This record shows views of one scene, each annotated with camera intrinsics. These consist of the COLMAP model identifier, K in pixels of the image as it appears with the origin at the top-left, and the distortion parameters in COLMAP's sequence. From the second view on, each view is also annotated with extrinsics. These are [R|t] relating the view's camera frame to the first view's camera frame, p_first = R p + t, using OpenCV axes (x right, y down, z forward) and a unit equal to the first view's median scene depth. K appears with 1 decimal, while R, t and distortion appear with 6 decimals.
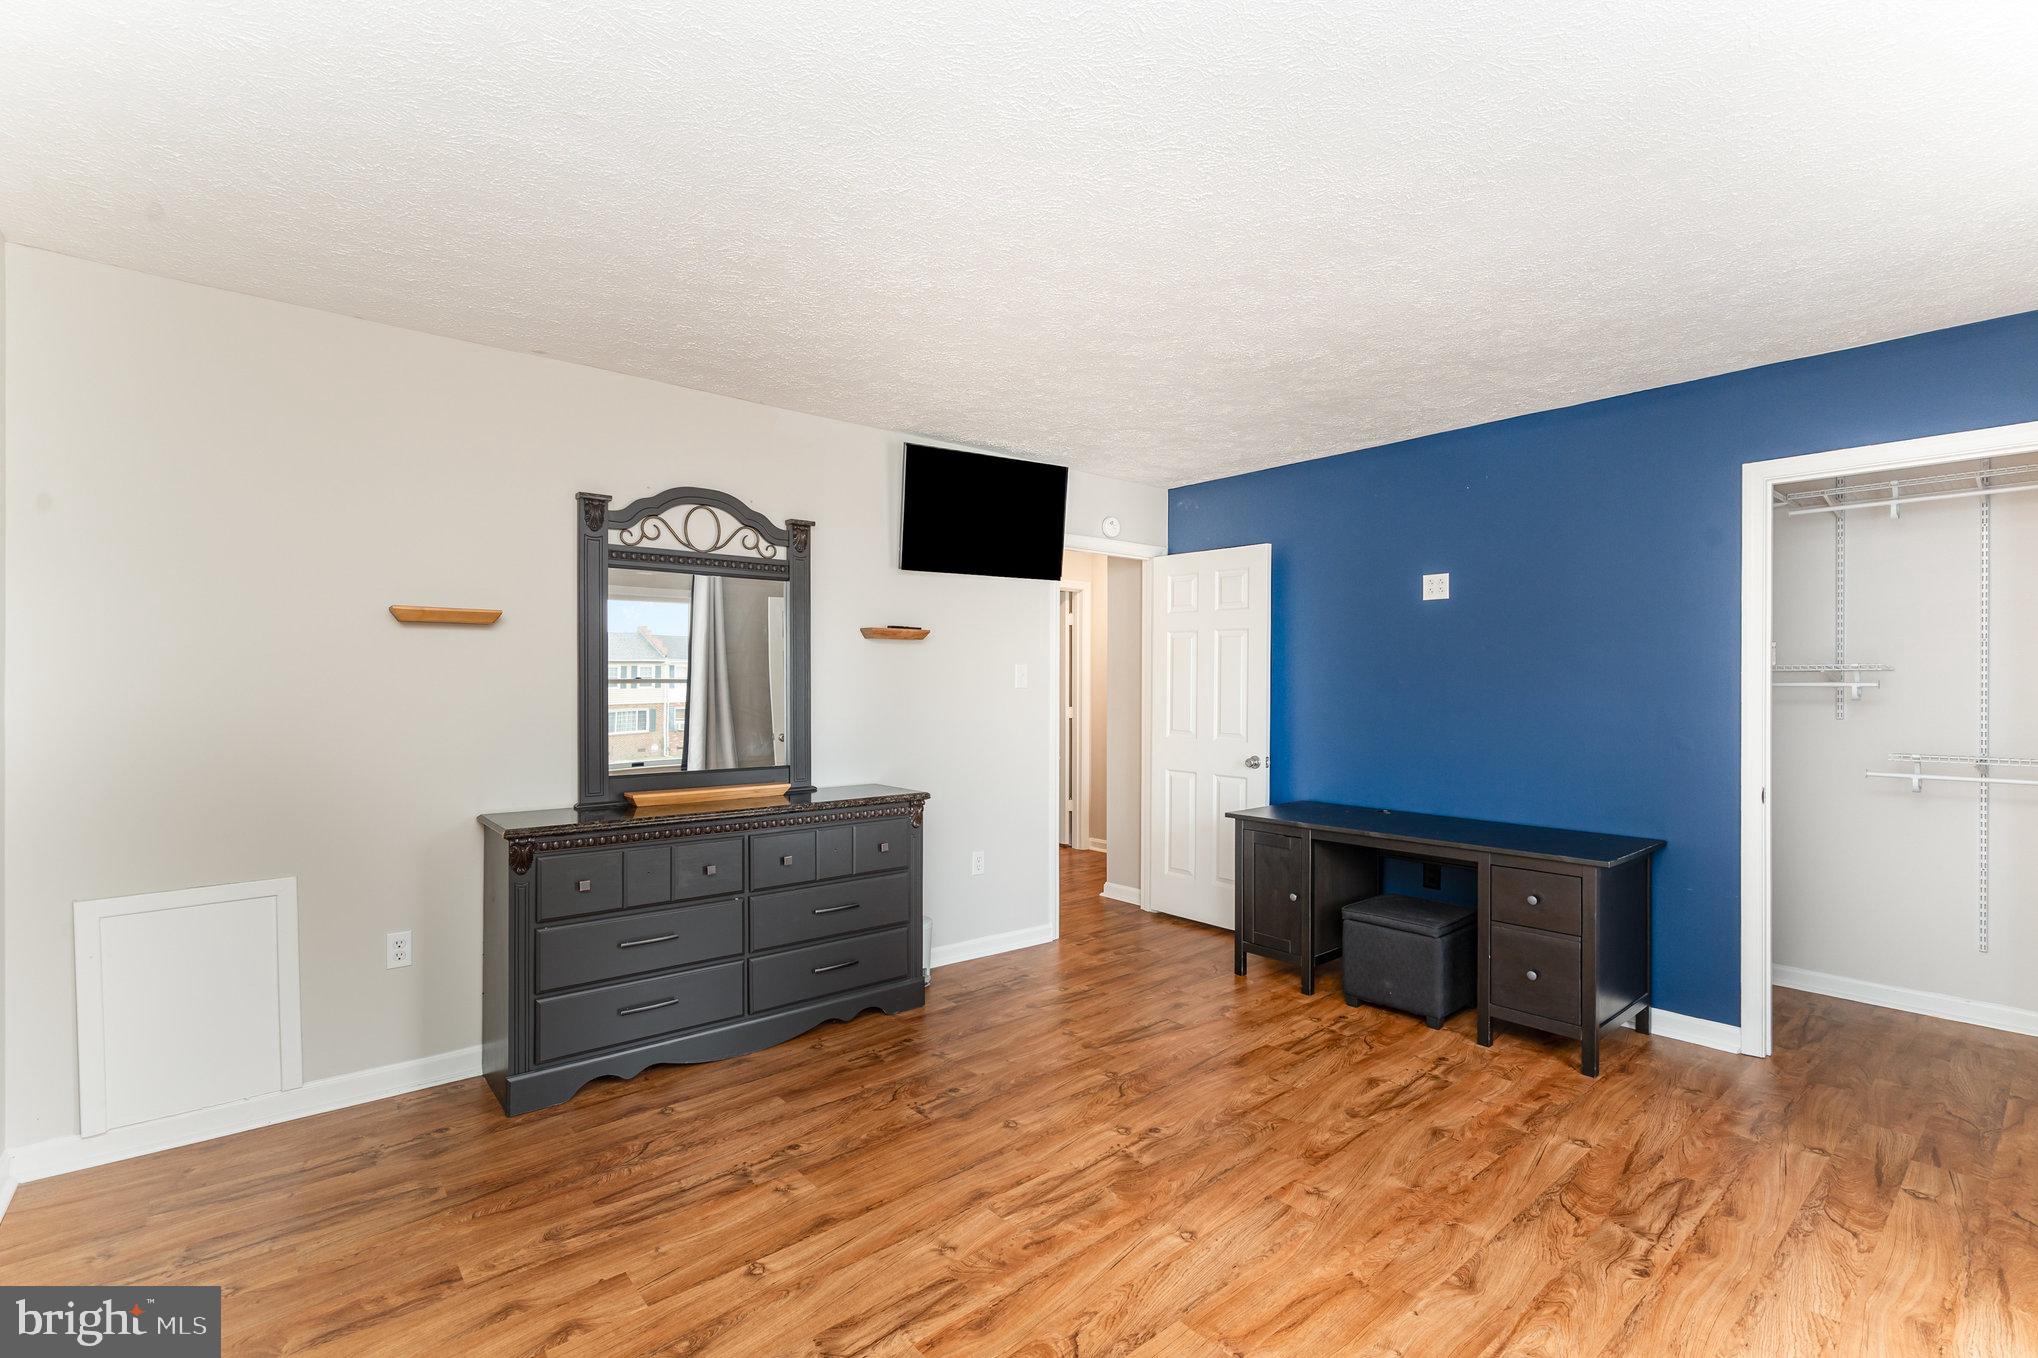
lens RADIAL K [[916.2, 0, 1028.5], [0, 916.2, 675.3], [0, 0, 1]] dist [-0.003905, -0.000383]
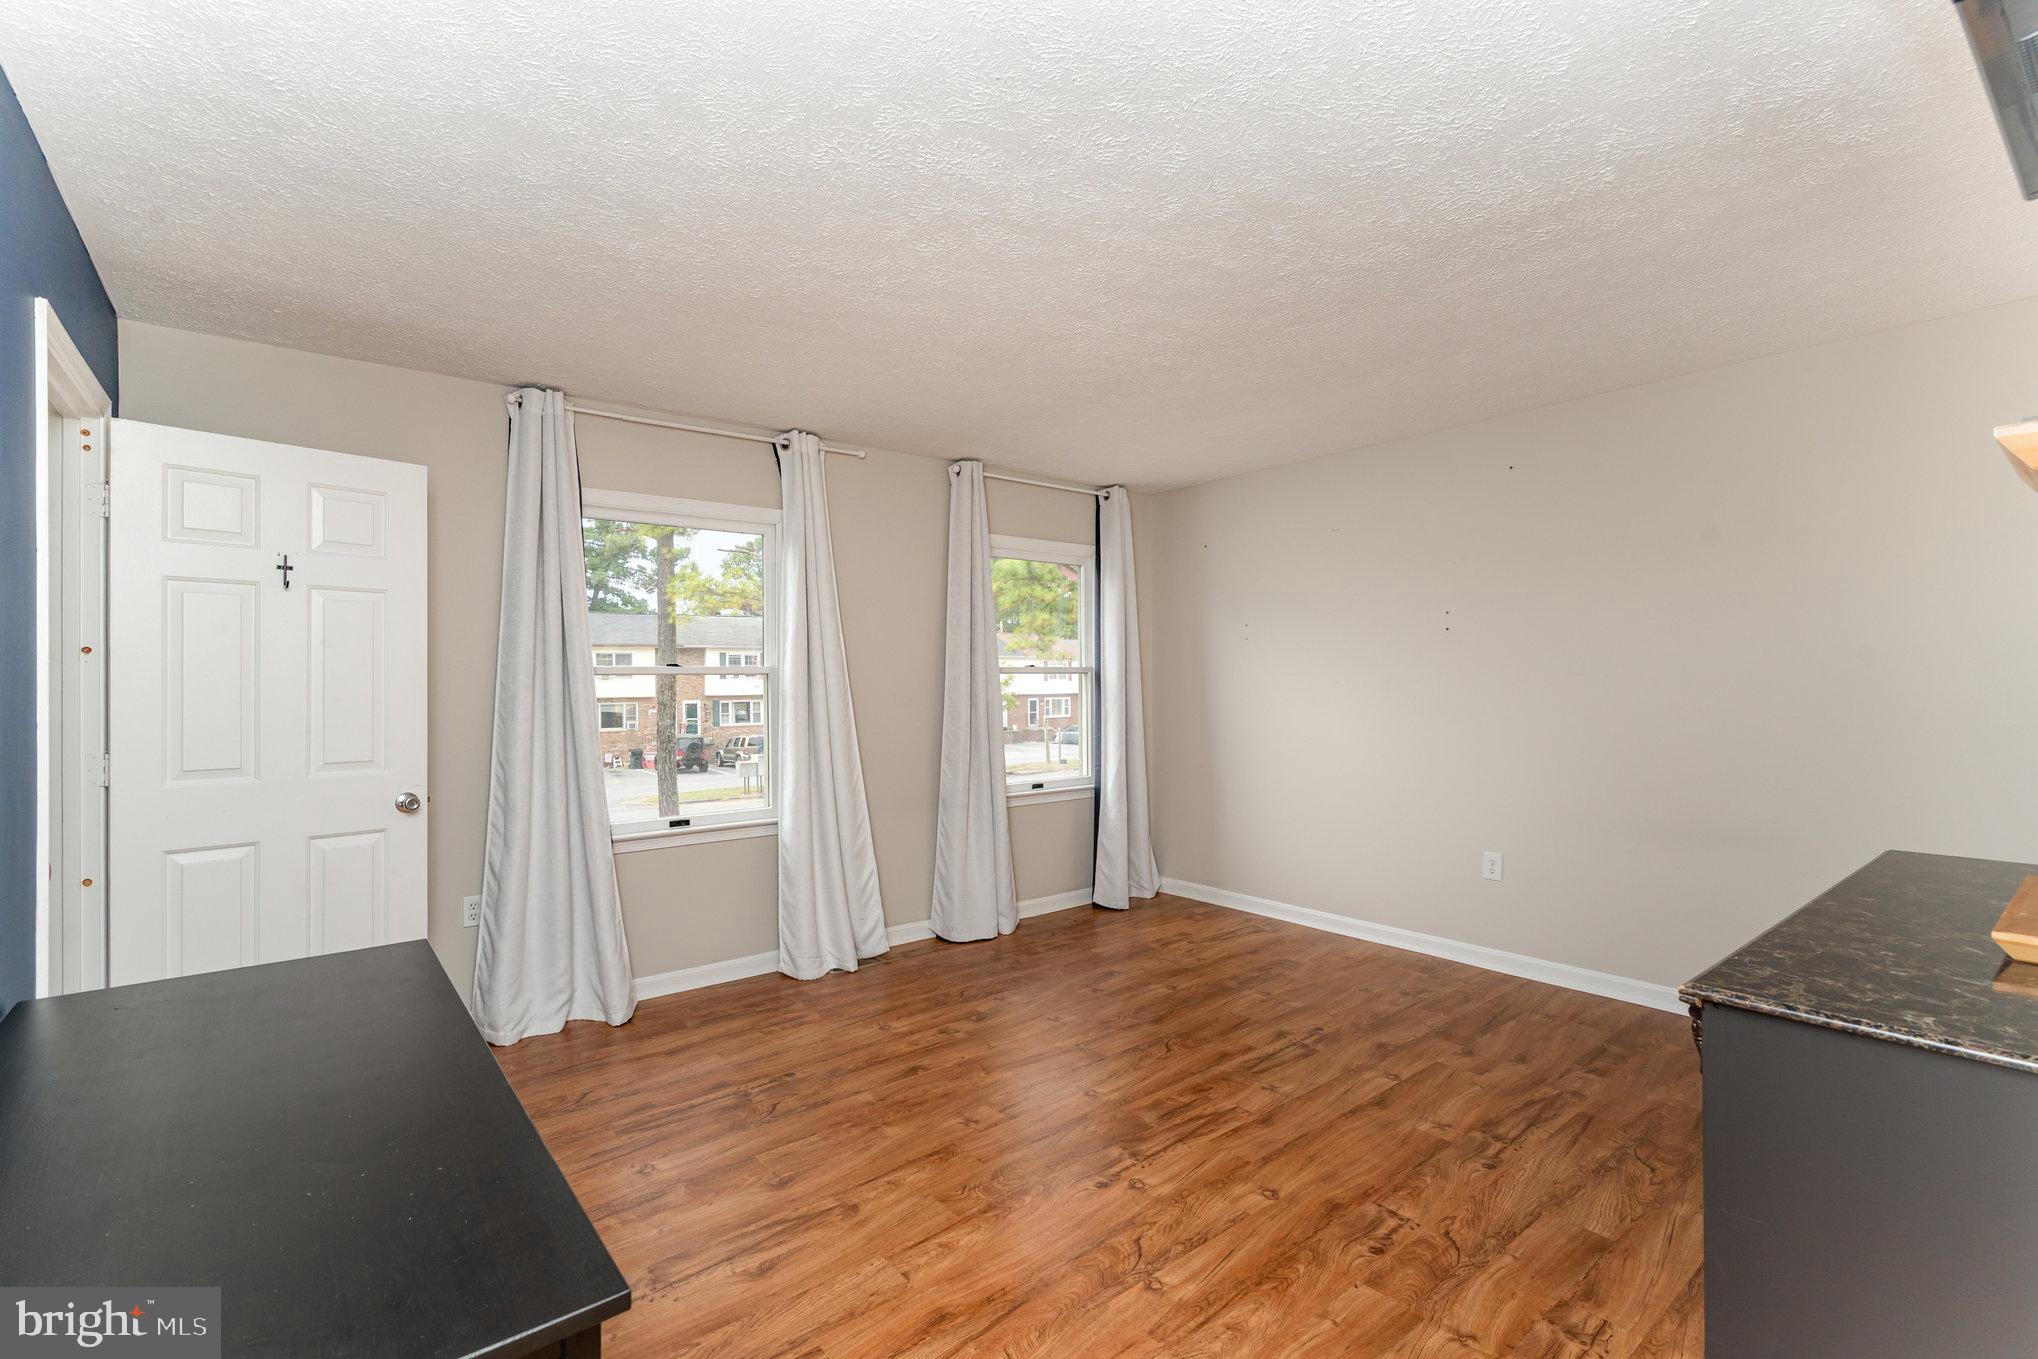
lens RADIAL K [[916.2, 0, 1019.1], [0, 916.2, 679.6], [0, 0, 1]] dist [-0.003905, -0.000383]
pose [[-0.999237, 0.005400, 0.038672, 0.187398], [0.005215, 0.999974, -0.004886, 0.016849], [-0.038698, -0.004681, -0.999240, 1.958041]]
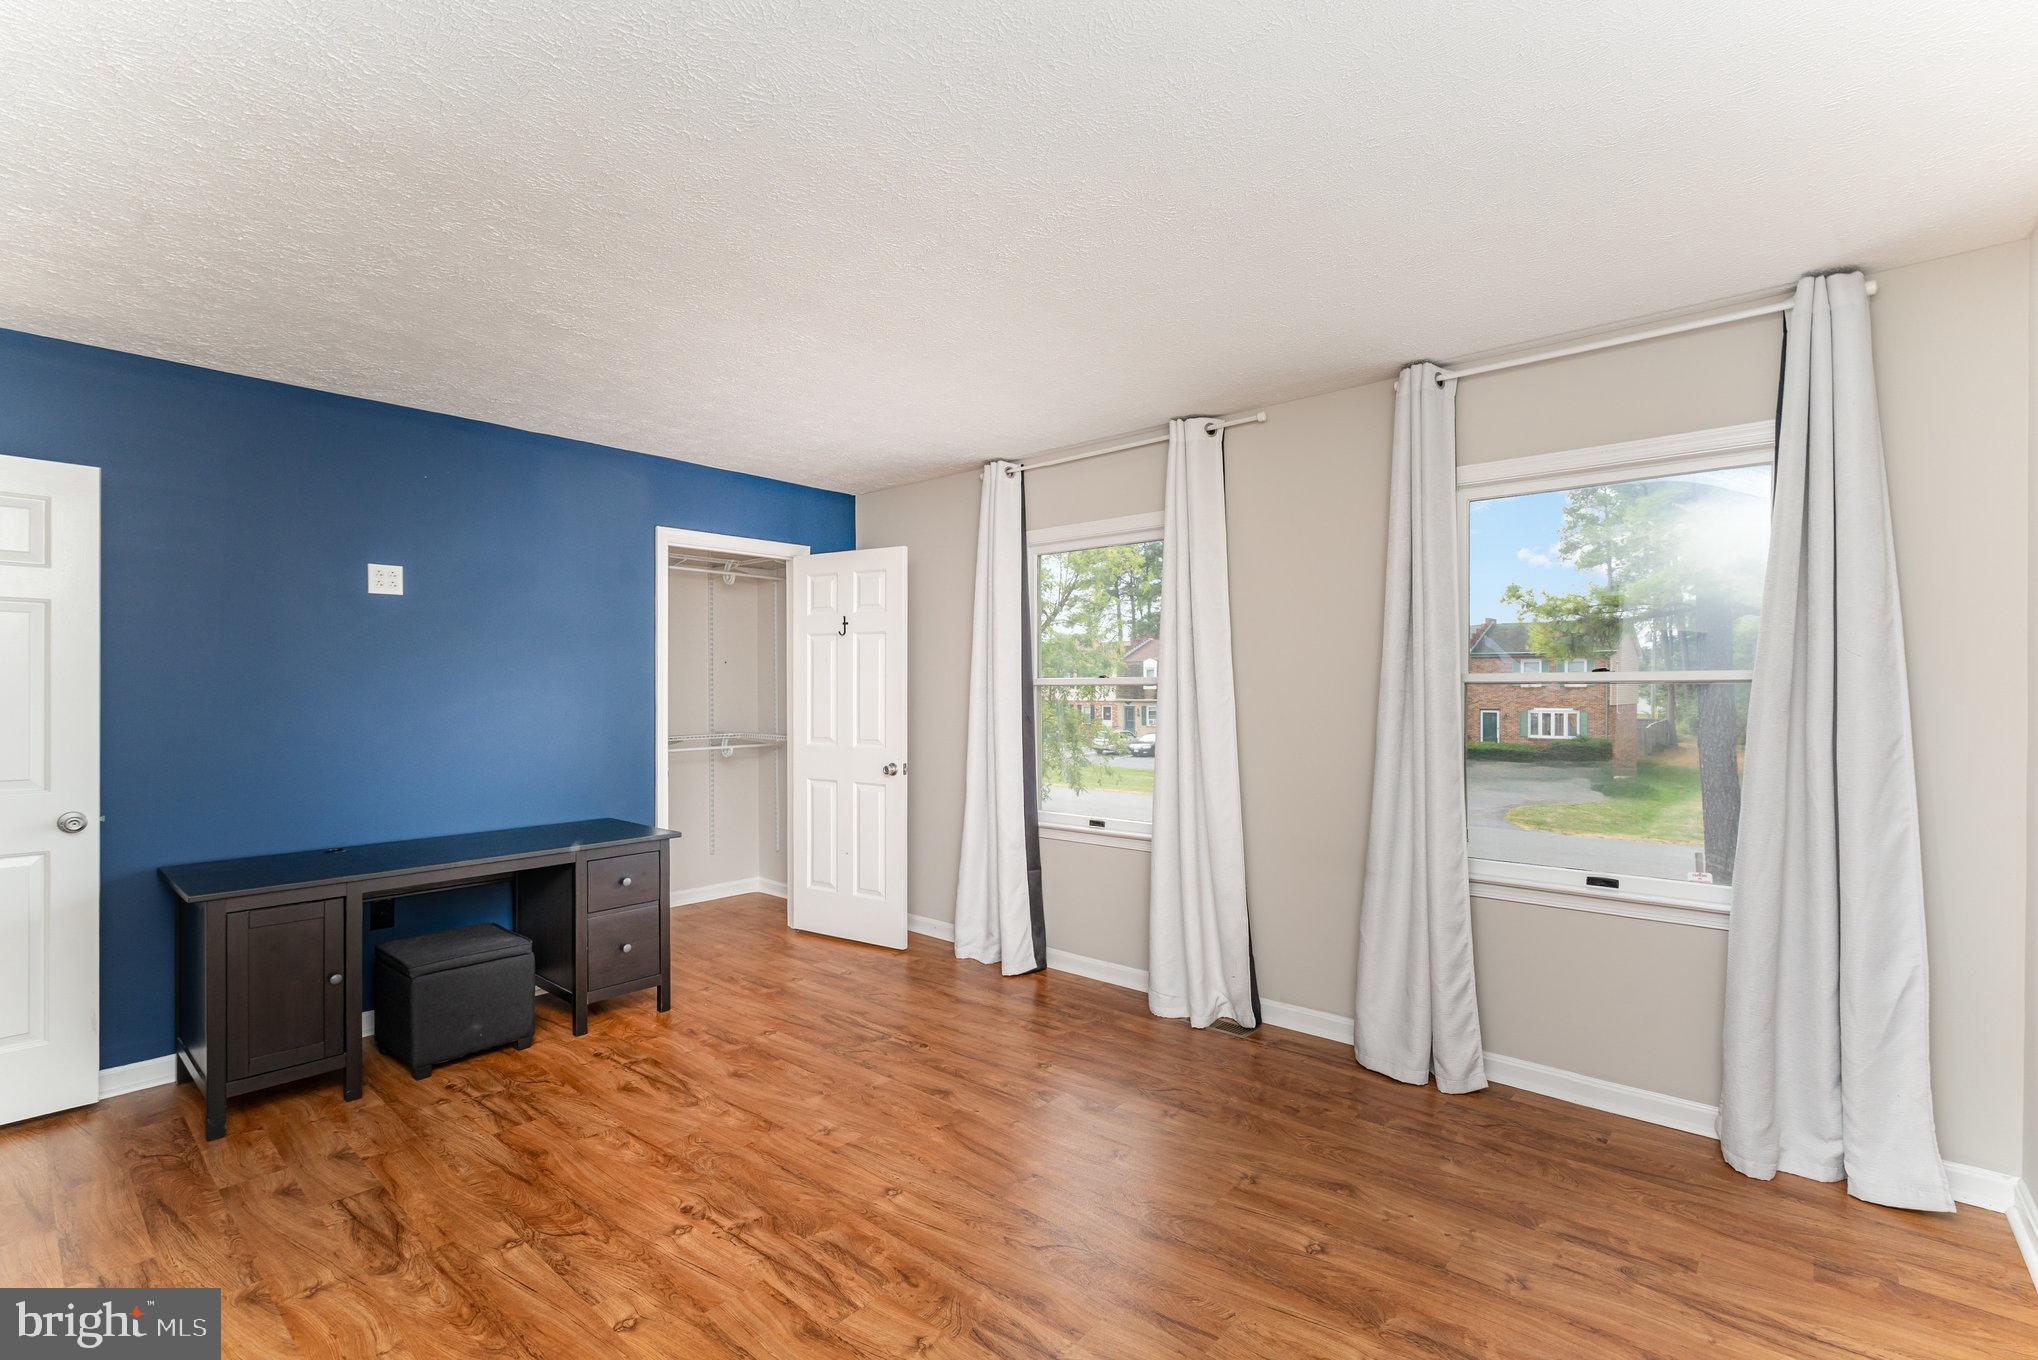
lens RADIAL K [[916.2, 0, 1003.3], [0, 916.2, 689.0], [0, 0, 1]] dist [-0.003905, -0.000383]
pose [[-0.130974, -0.002785, 0.991382, -0.786374], [-0.005981, 0.999980, 0.002019, 0.002428], [-0.991368, -0.005665, -0.130988, 0.853078]]
